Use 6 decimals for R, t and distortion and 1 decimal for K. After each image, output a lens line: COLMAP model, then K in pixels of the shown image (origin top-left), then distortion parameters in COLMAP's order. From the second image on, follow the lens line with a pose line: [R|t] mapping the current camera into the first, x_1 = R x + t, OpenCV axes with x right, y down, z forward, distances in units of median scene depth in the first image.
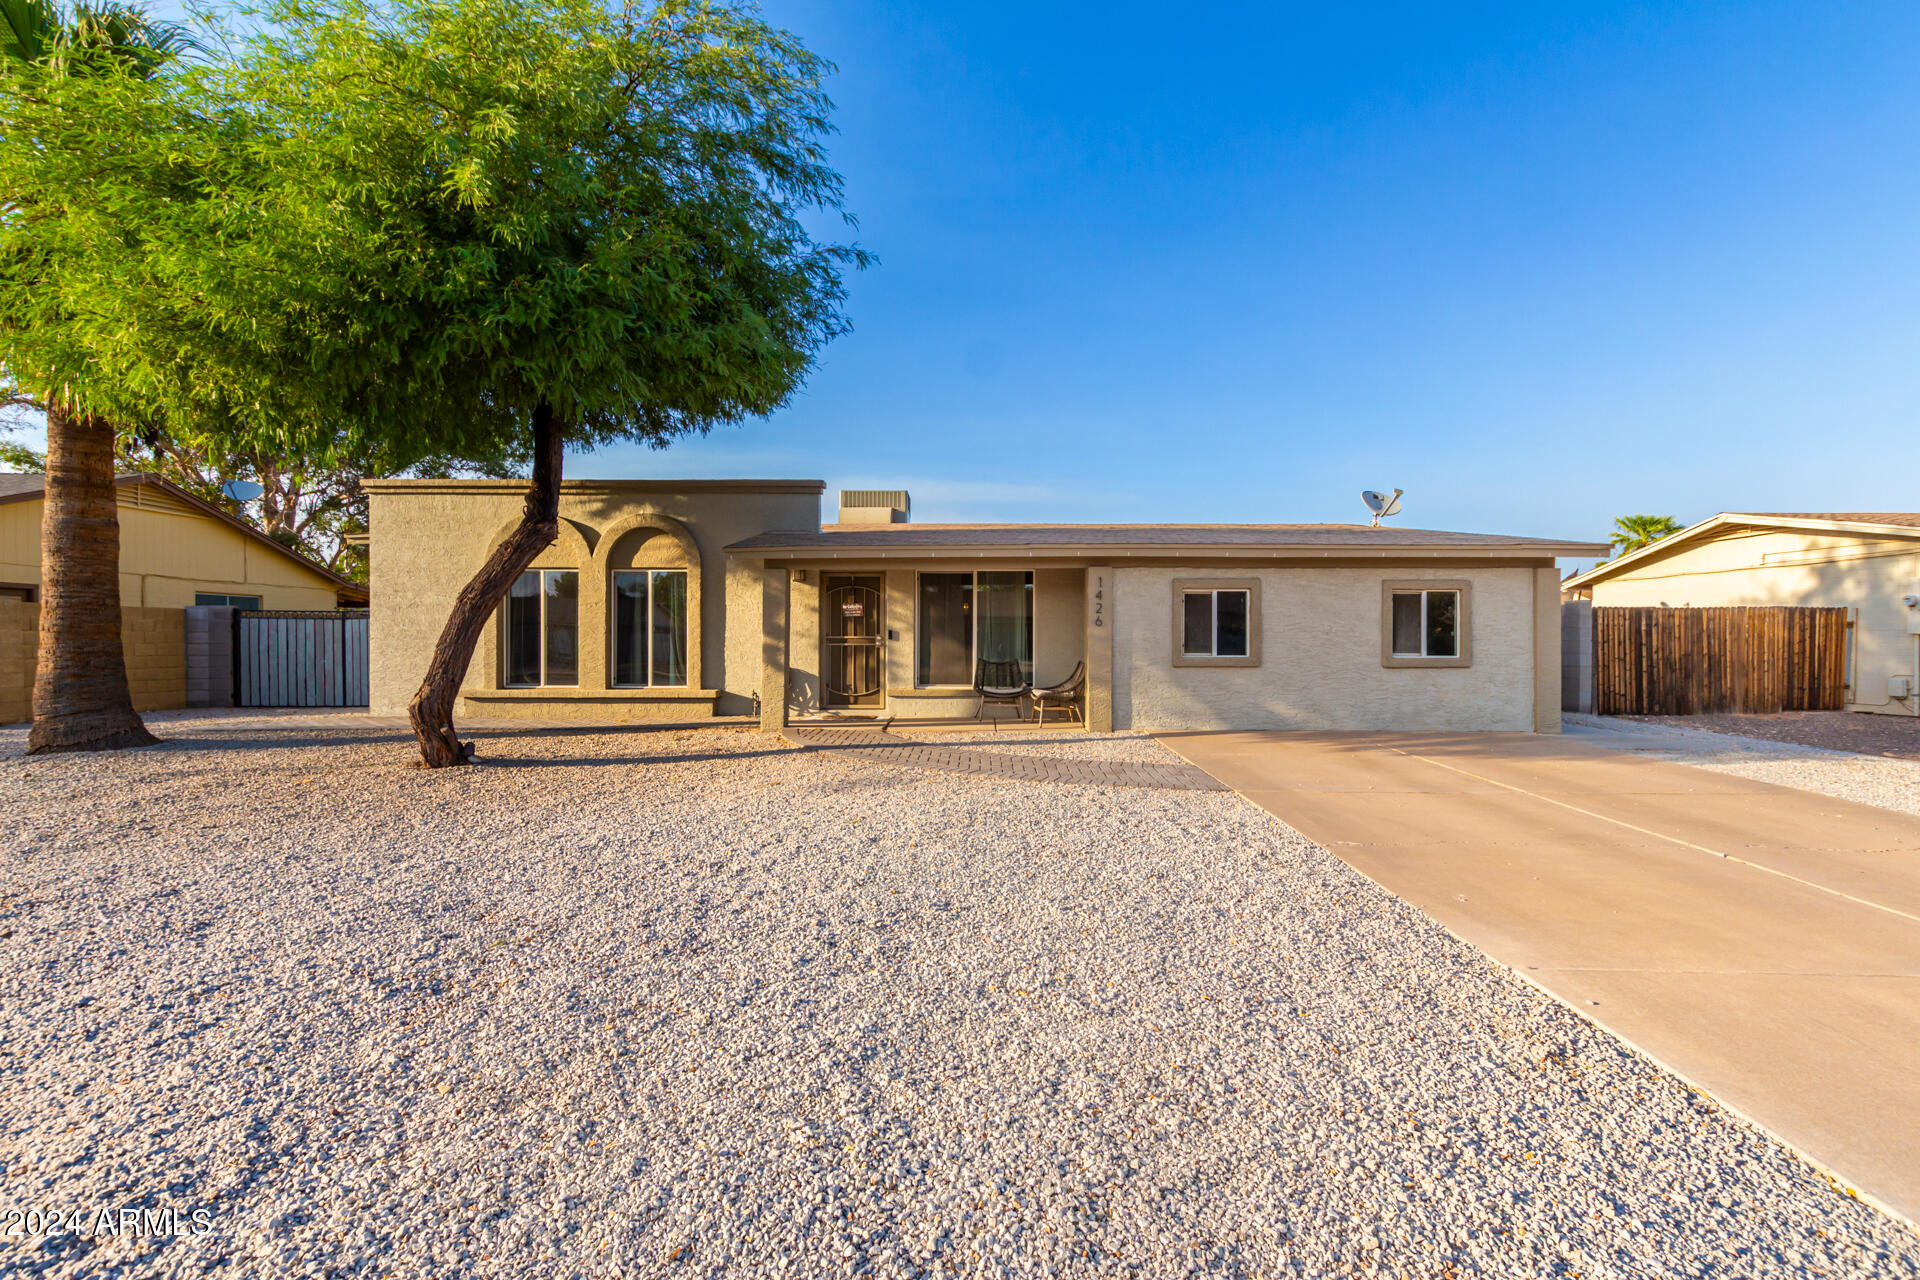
lens RADIAL K [[883.6, 0, 954.9], [0, 883.6, 650.1], [0, 0, 1]] dist [0.001880, 0.000014]
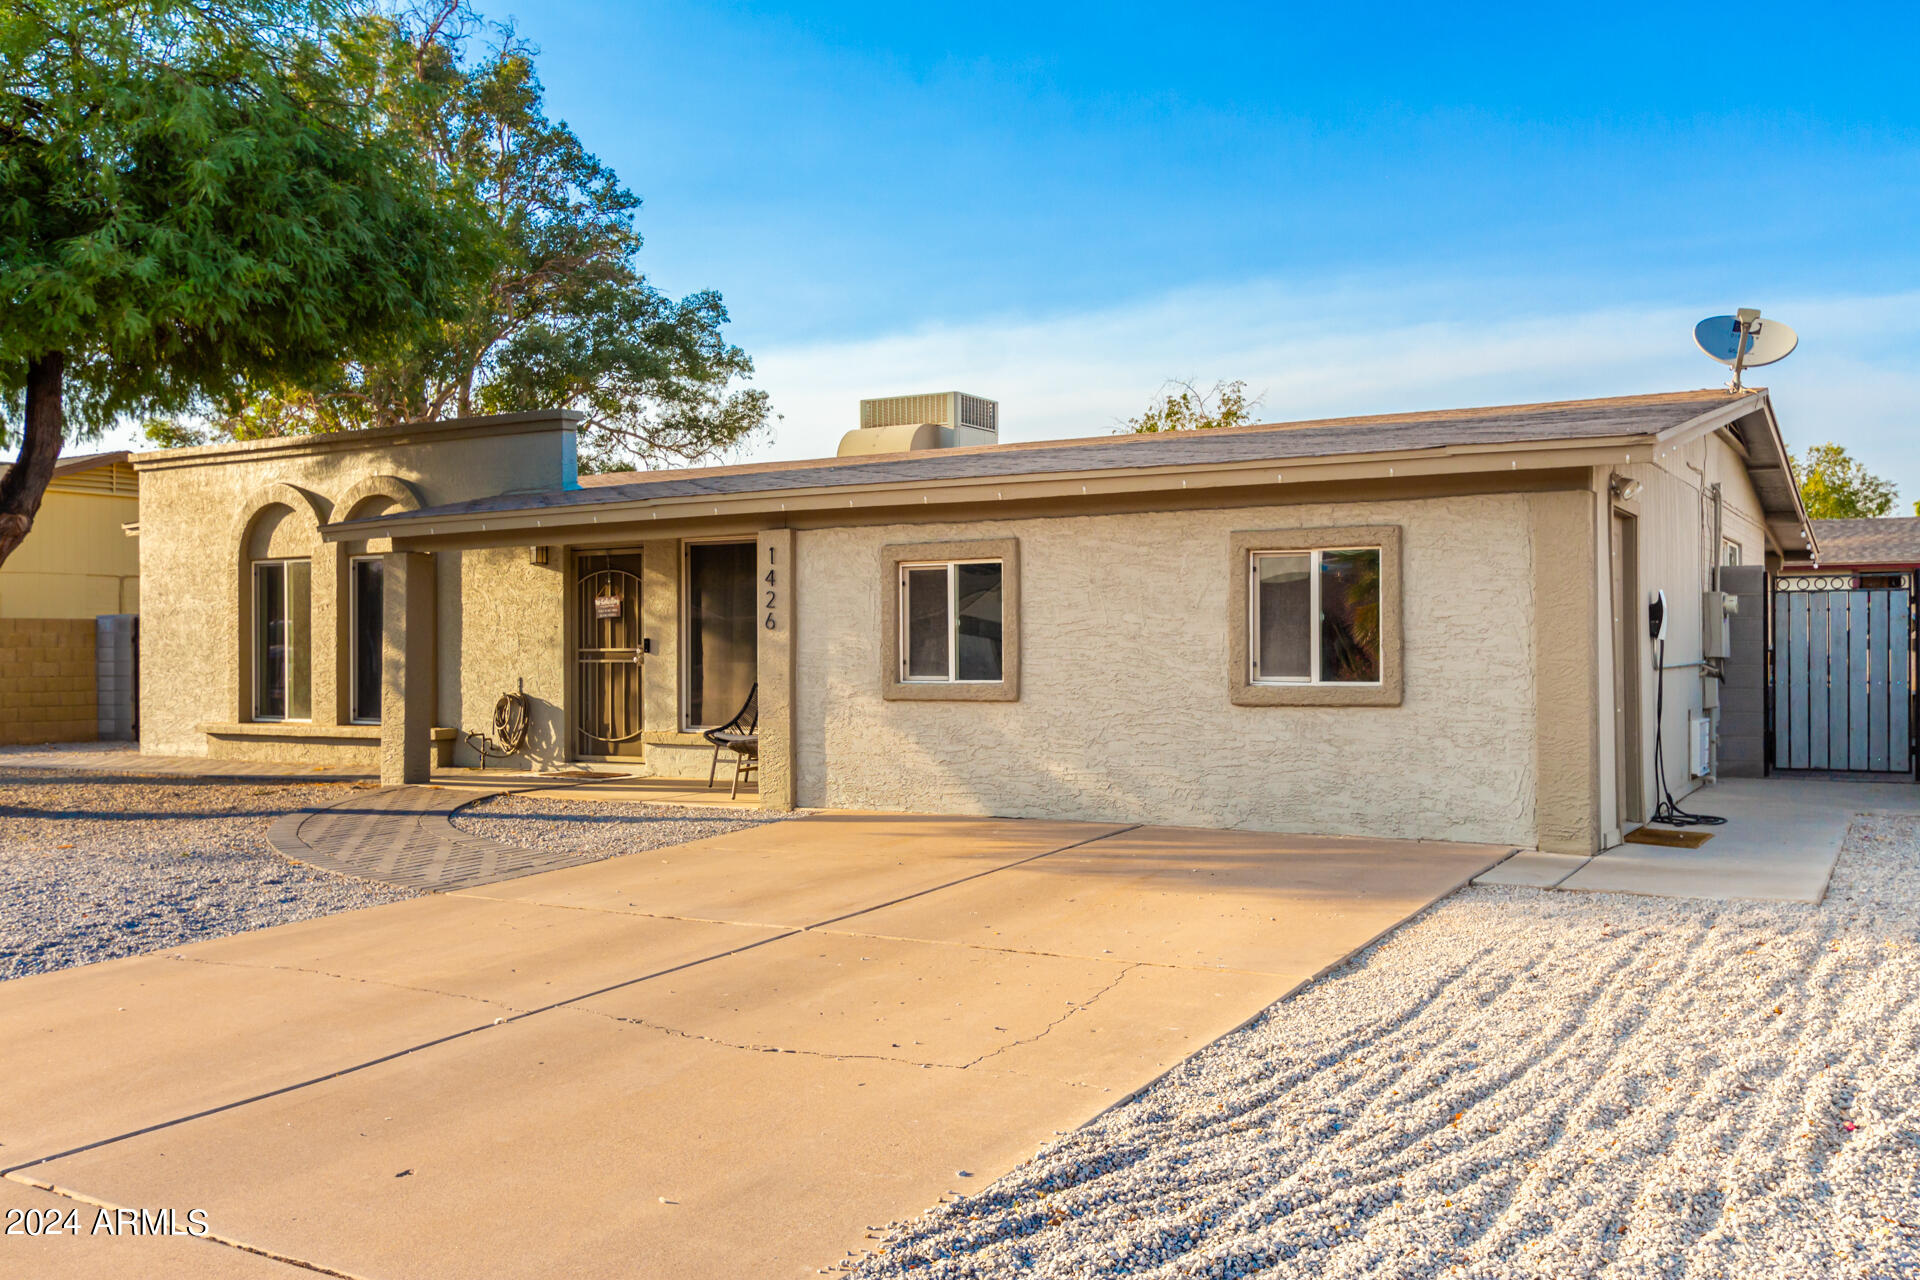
lens RADIAL K [[1701.6, 0, 932.6], [0, 1701.6, 634.0], [0, 0, 1]] dist [-0.009540, 0.007504]
pose [[0.860834, -0.011395, -0.508759, 0.717423], [0.002767, 0.999839, -0.017712, -0.003352], [0.508879, 0.013839, 0.860727, 0.063943]]
